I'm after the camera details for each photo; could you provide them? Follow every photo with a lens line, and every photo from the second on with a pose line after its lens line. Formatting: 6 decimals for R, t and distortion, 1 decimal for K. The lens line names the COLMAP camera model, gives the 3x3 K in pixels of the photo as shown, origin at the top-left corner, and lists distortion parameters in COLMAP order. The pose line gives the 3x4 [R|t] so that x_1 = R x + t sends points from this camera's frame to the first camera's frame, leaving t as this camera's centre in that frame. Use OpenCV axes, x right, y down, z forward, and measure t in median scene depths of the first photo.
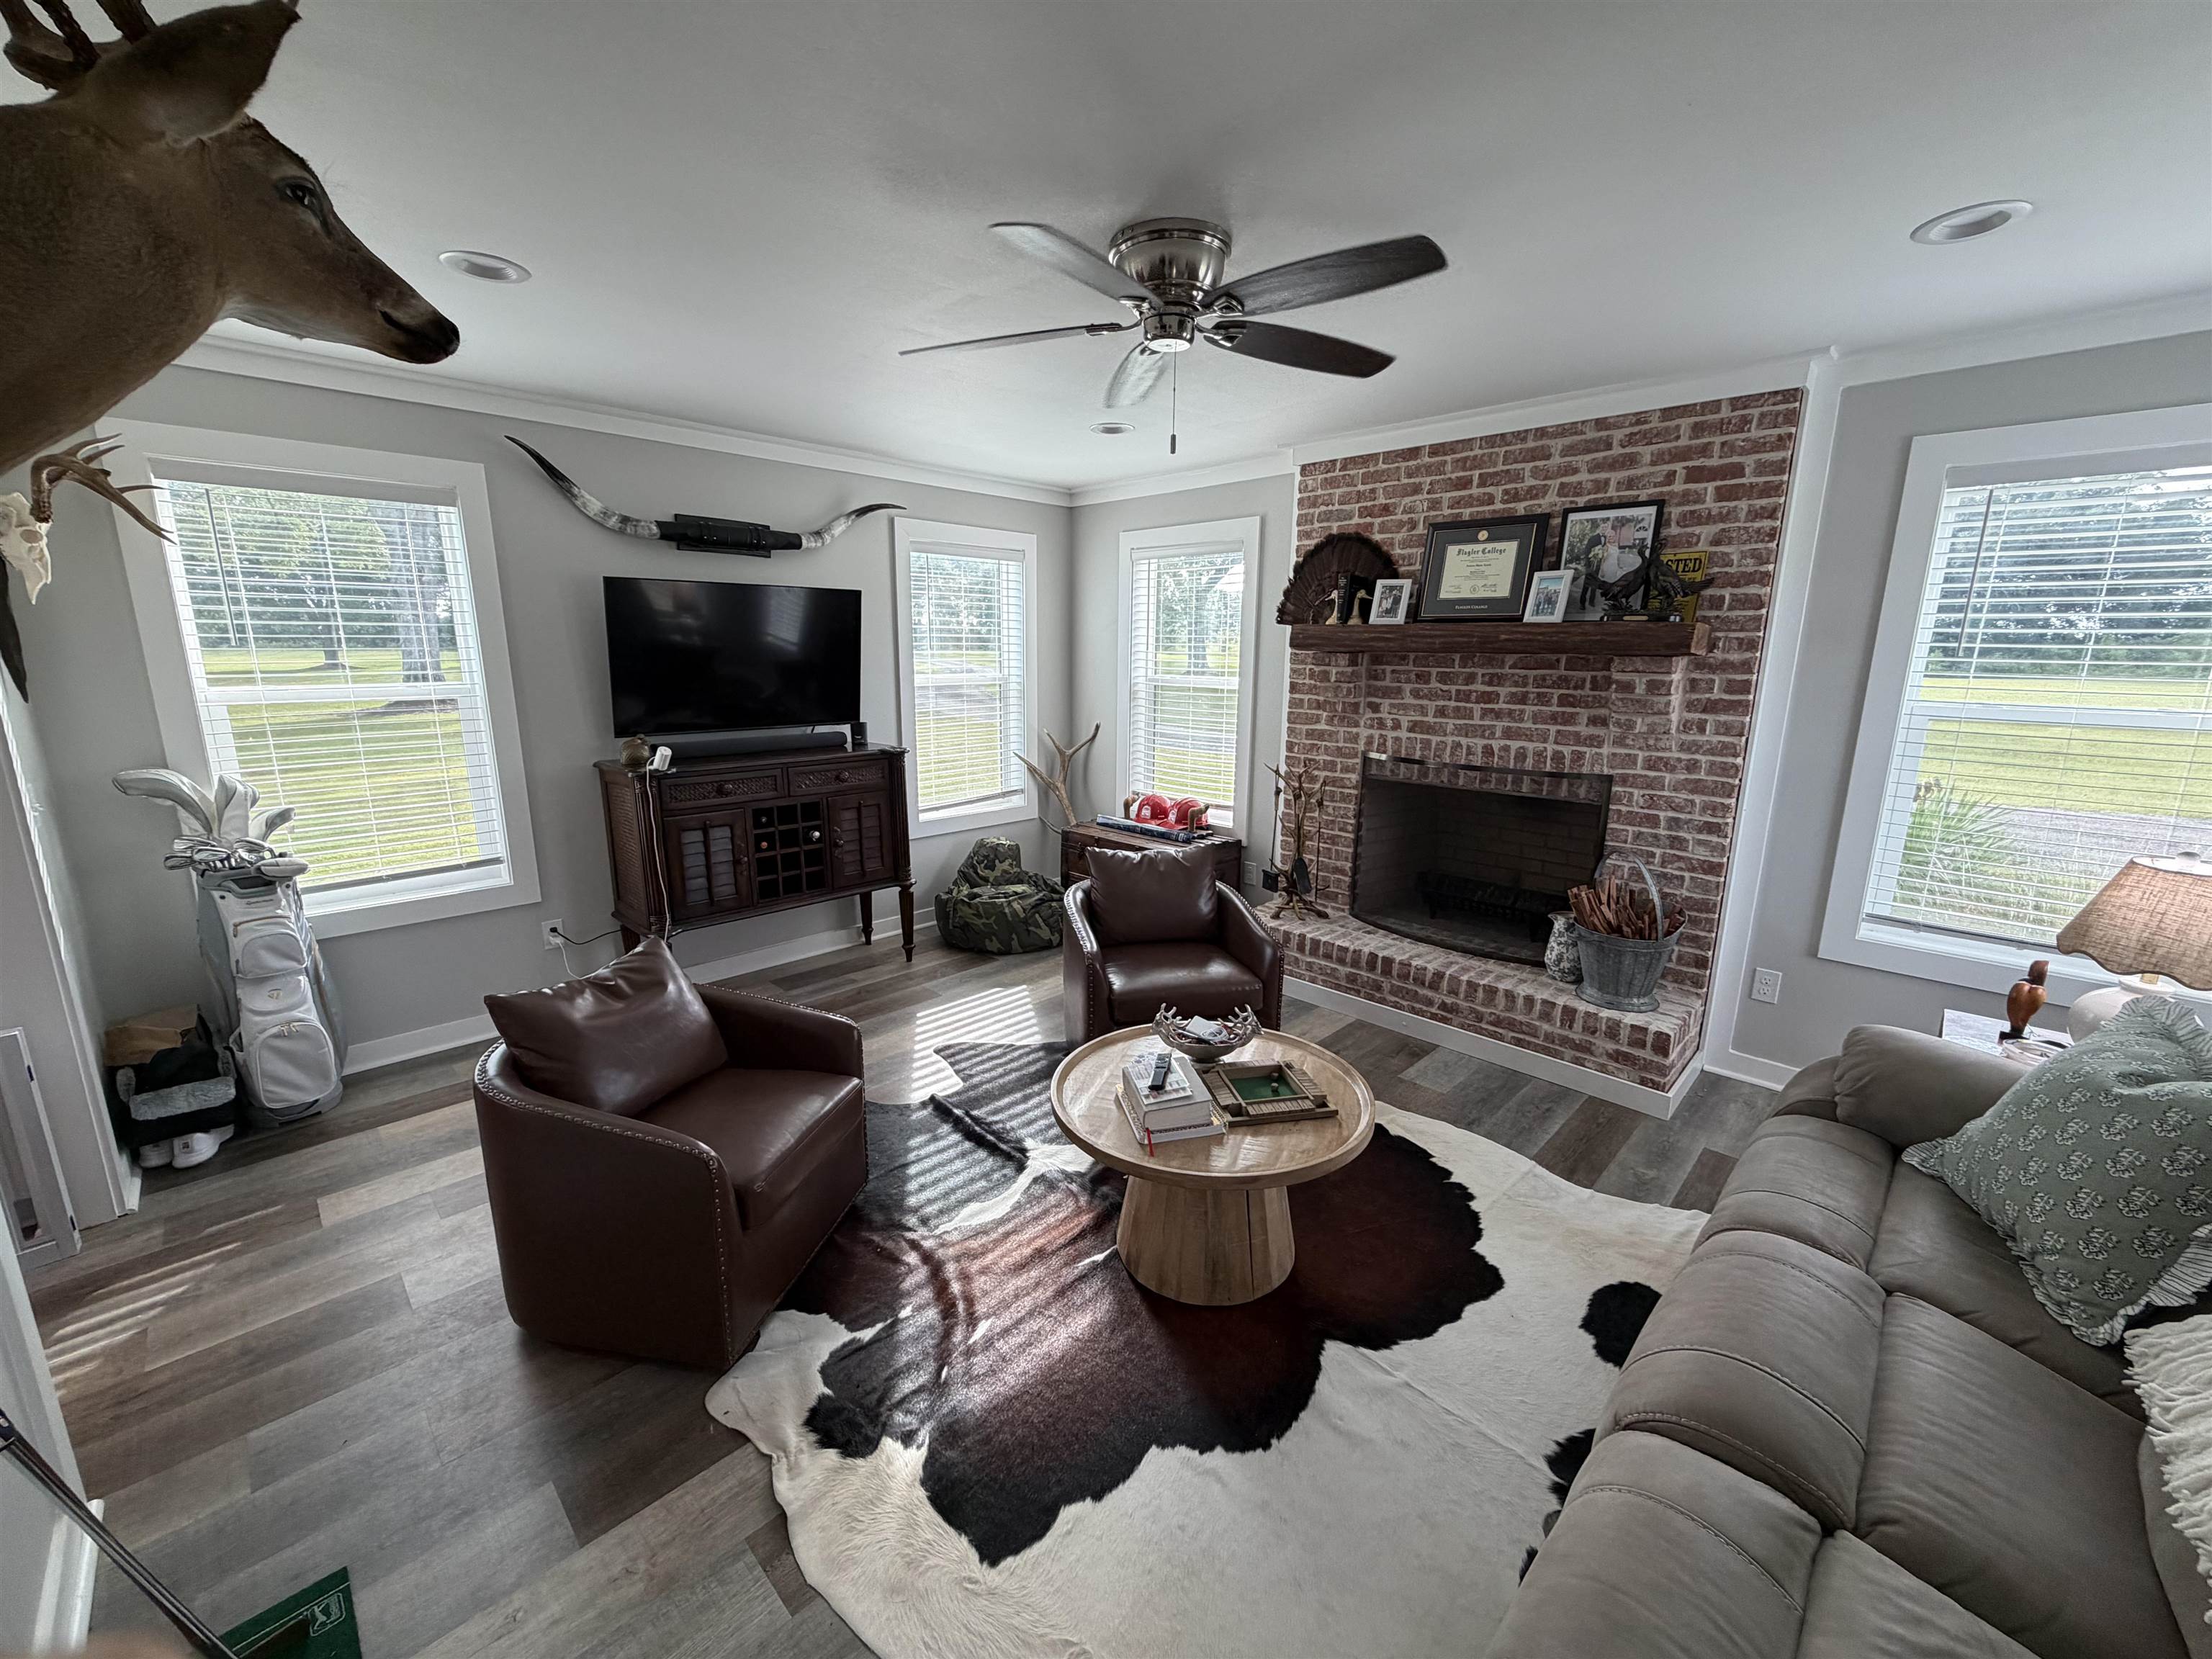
lens RADIAL K [[879.5, 0, 1098.4], [0, 879.5, 836.2], [0, 0, 1]] dist [-0.002922, -0.000271]
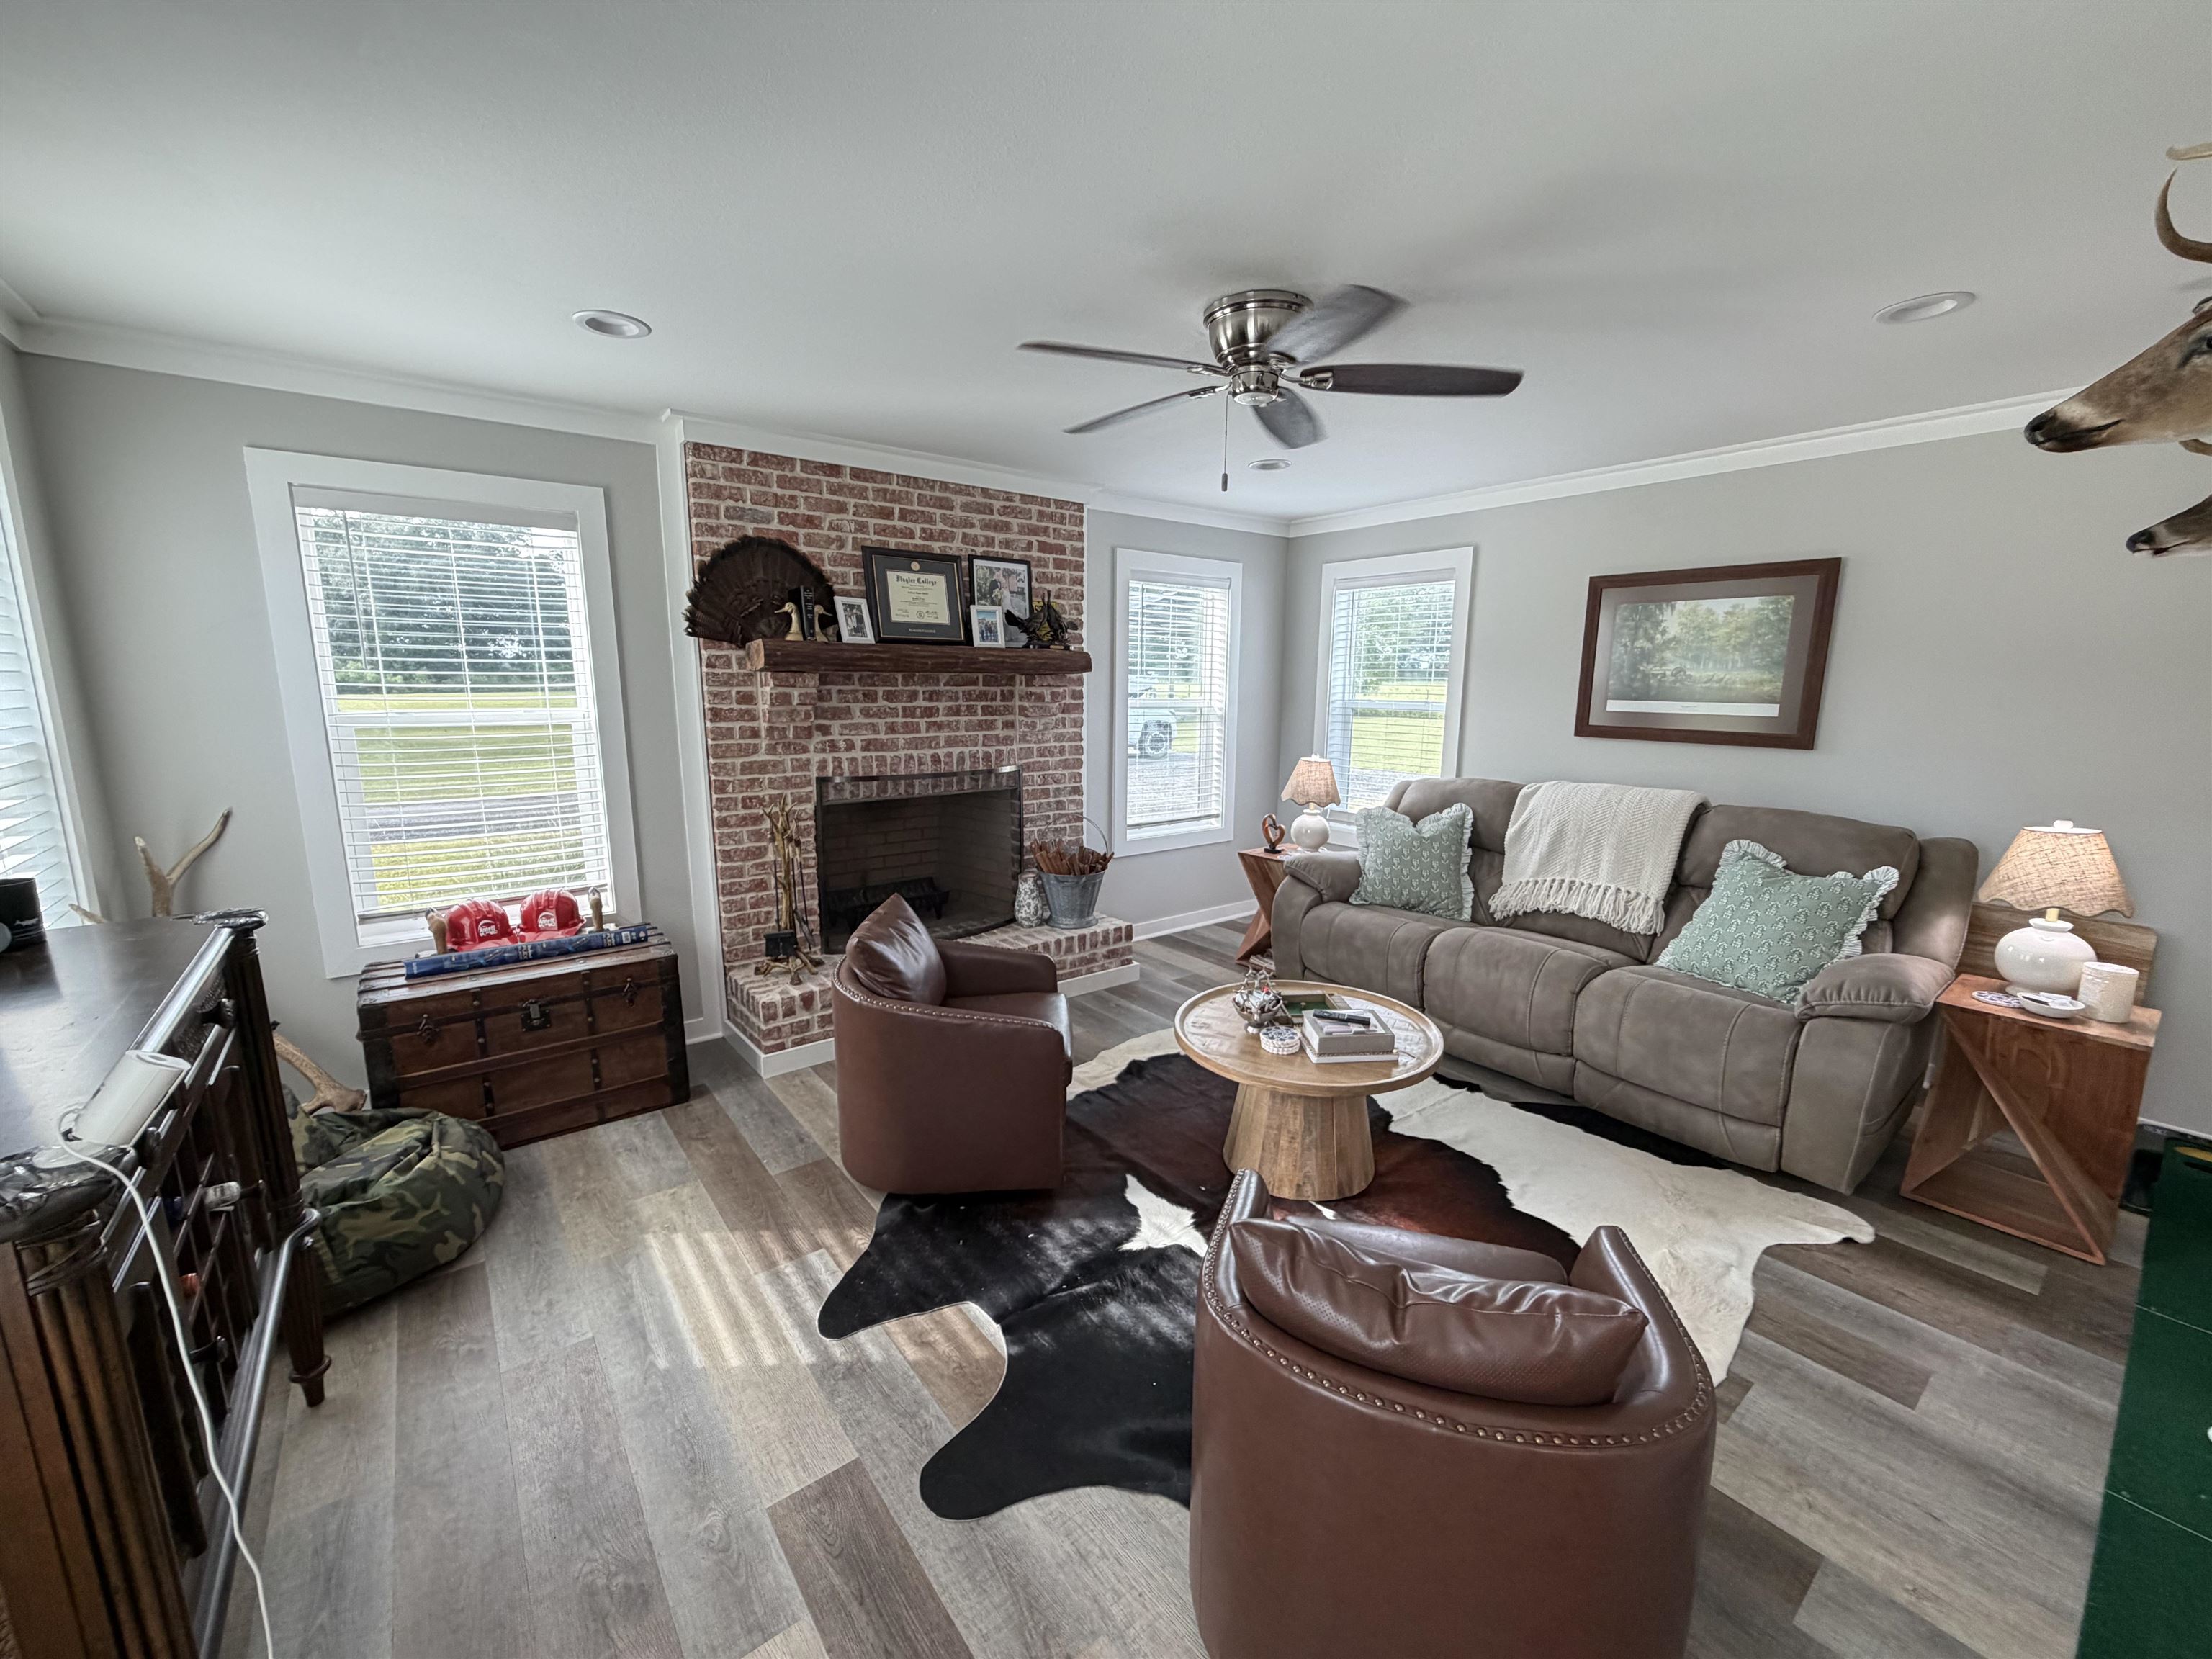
lens RADIAL K [[879.5, 0, 1101.4], [0, 879.5, 835.8], [0, 0, 1]] dist [-0.002922, -0.000271]
pose [[0.126303, -0.182812, 0.975001, -0.643347], [0.201933, 0.967031, 0.155159, -0.133773], [-0.971221, 0.177288, 0.159055, 0.632144]]
